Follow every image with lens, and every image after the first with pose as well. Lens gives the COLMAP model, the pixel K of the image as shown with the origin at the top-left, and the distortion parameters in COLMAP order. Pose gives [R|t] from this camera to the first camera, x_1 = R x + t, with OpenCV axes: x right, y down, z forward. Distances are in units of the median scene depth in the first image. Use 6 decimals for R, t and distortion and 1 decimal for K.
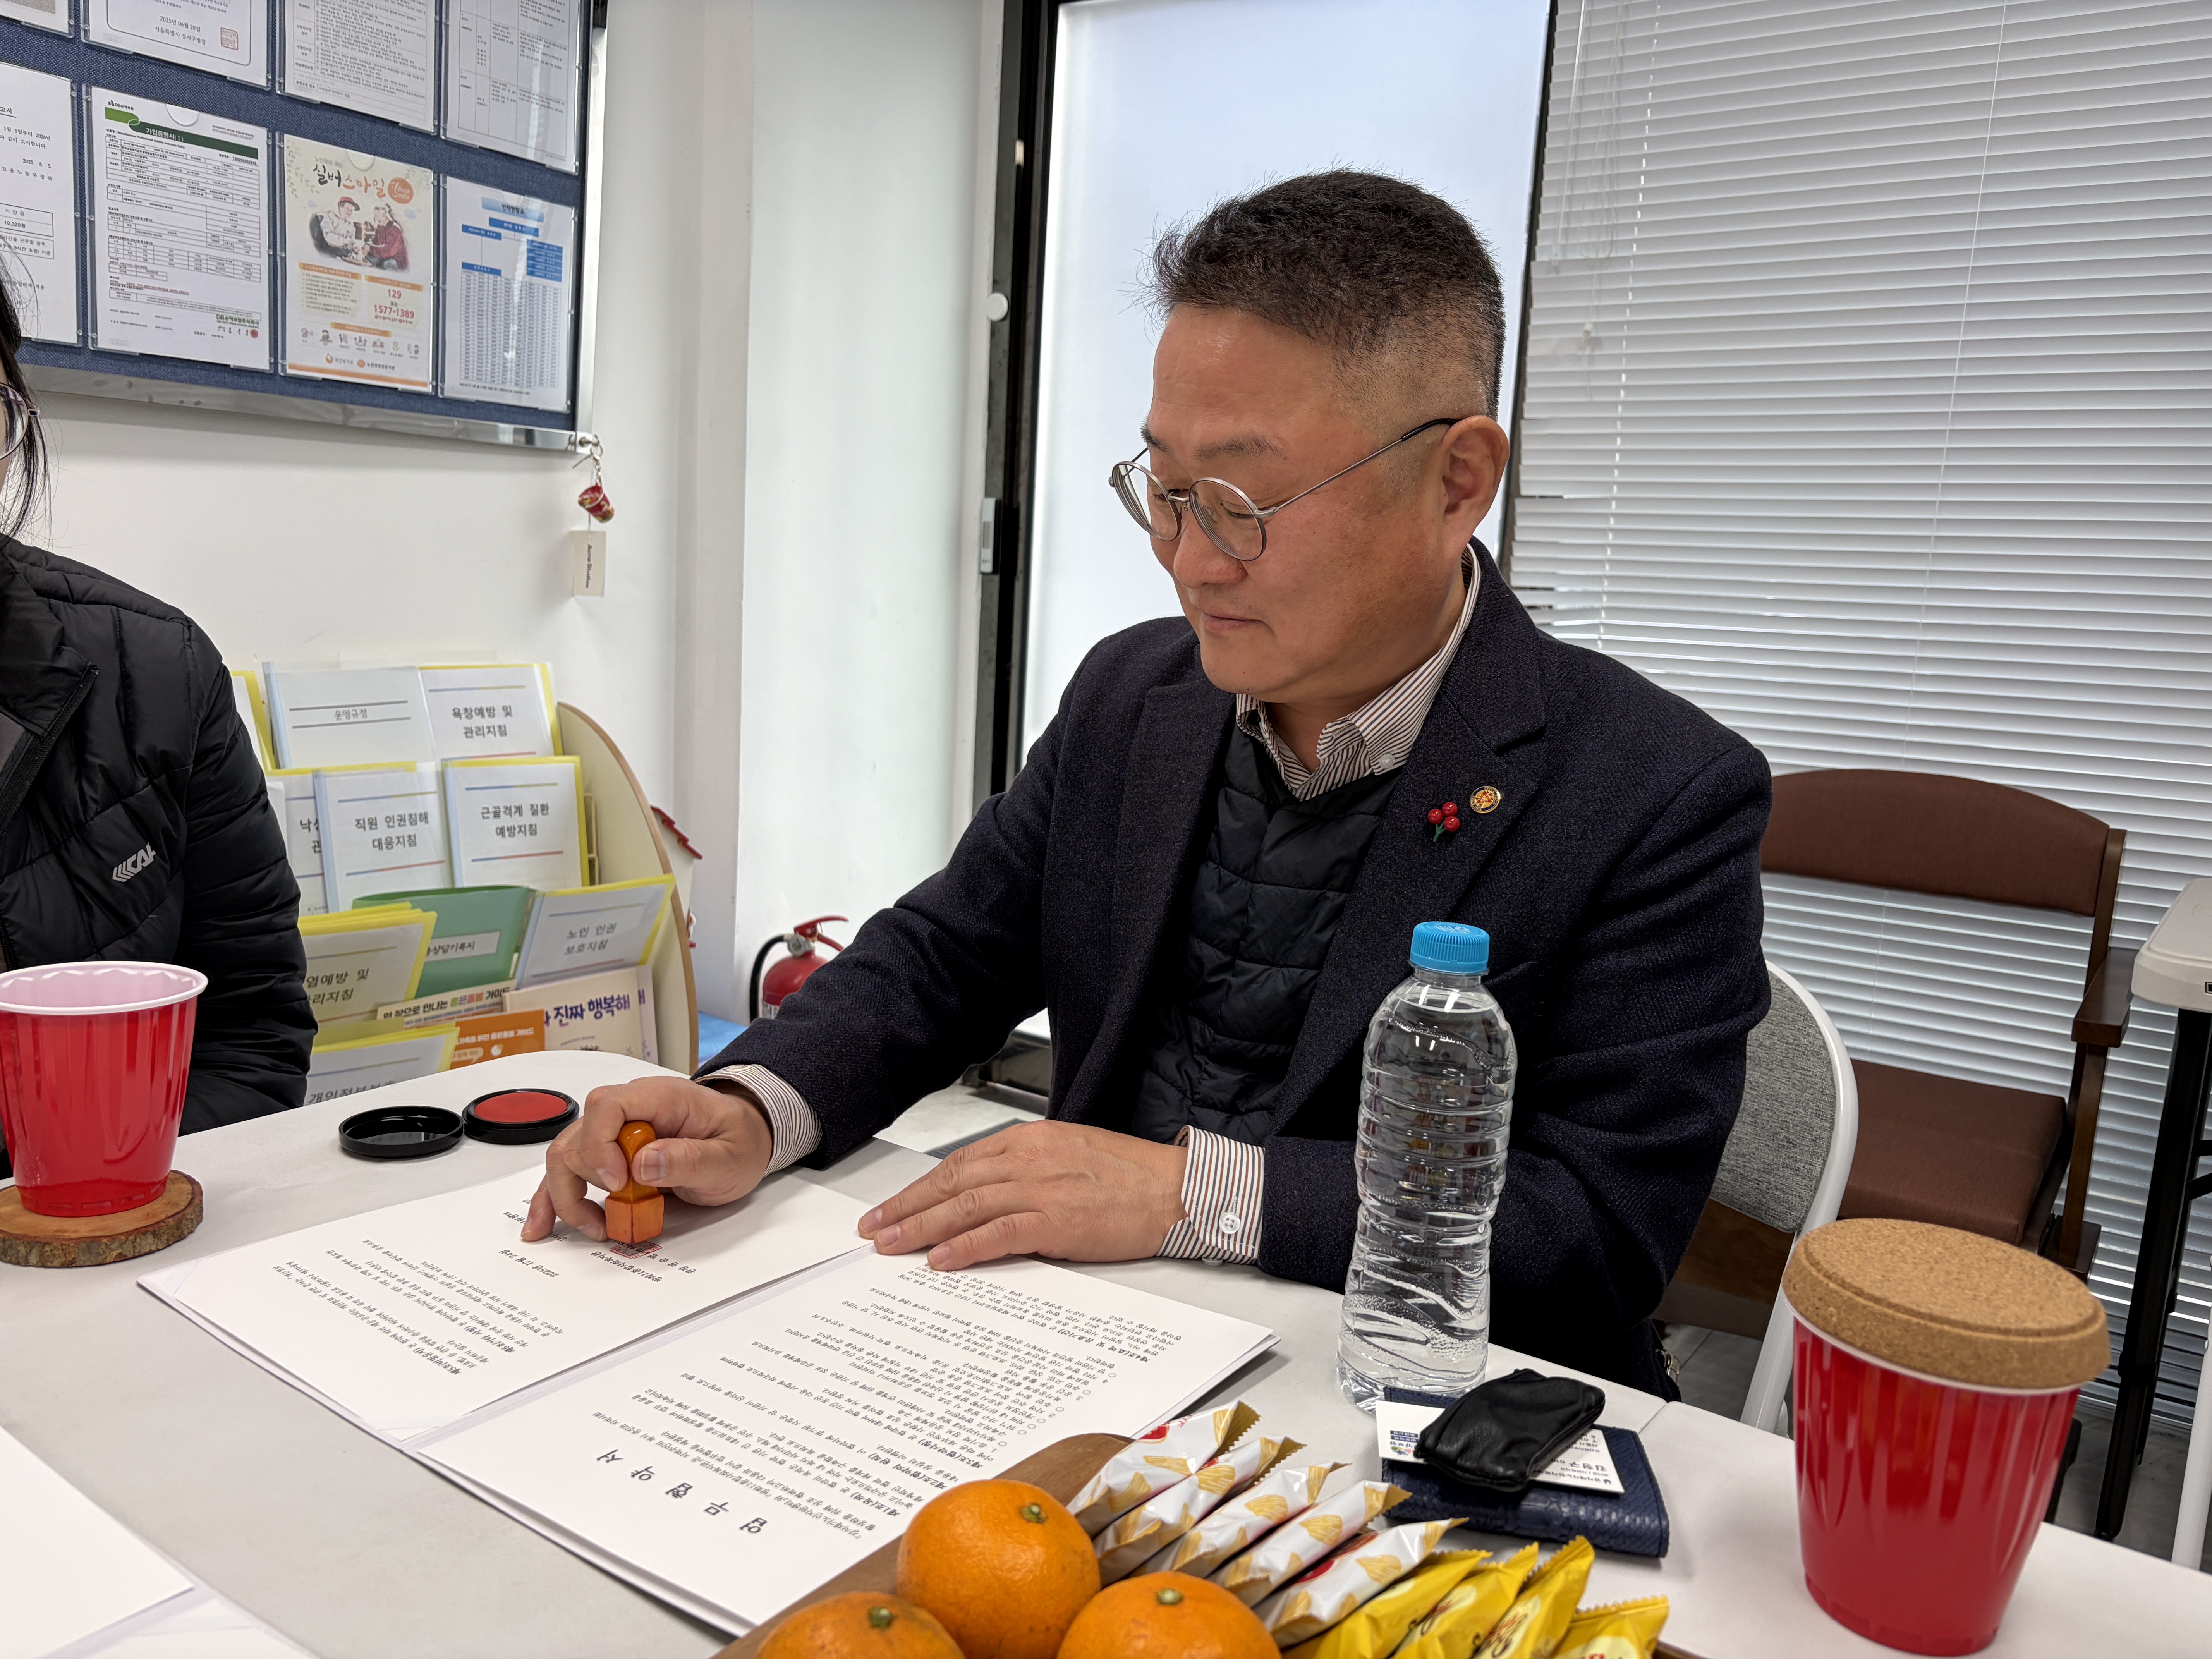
lens RADIAL K [[1690.3, 0, 1106.0], [0, 1690.3, 829.5], [0, 0, 1]] dist [0.081777, -0.090031]
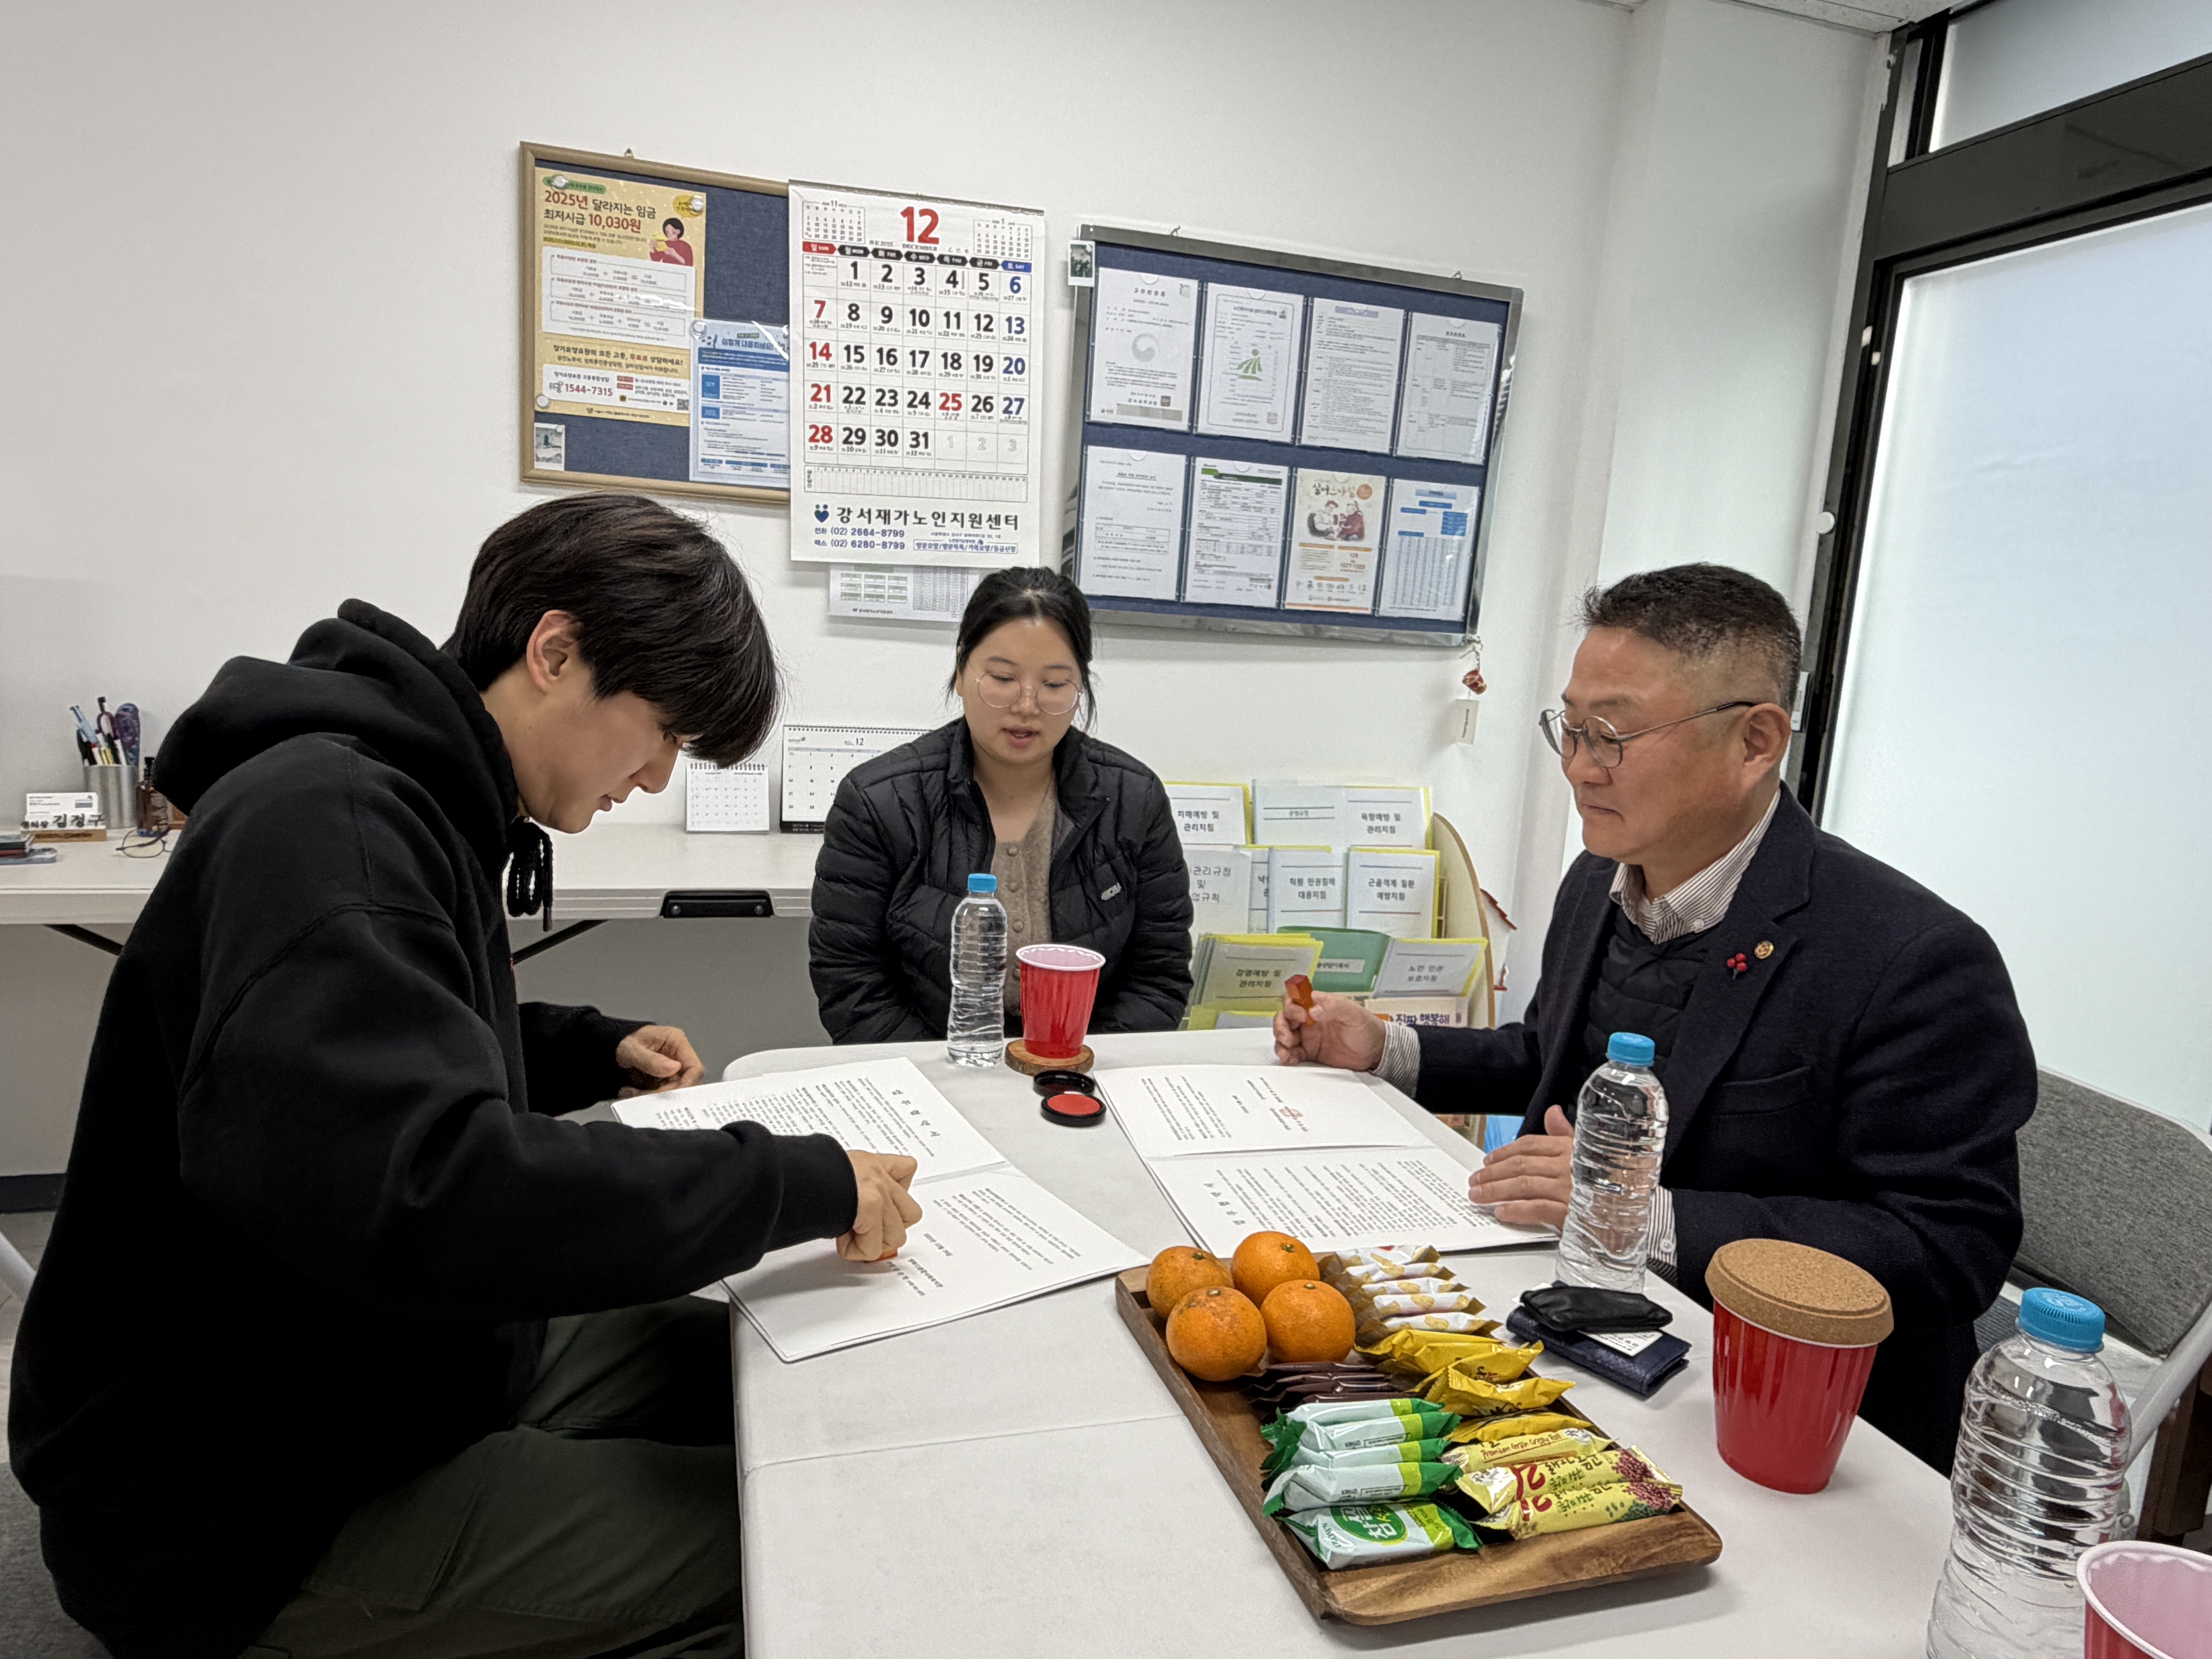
lens RADIAL K [[1326.8, 0, 1083.8], [0, 1326.8, 842.2], [0, 0, 1]] dist [-0.008433, 0.002838]
pose [[0.780932, 0.087776, -0.618417, 0.179075], [-0.110507, 0.993874, 0.001519, -0.019546], [0.614762, 0.067153, 0.785848, -0.111676]]
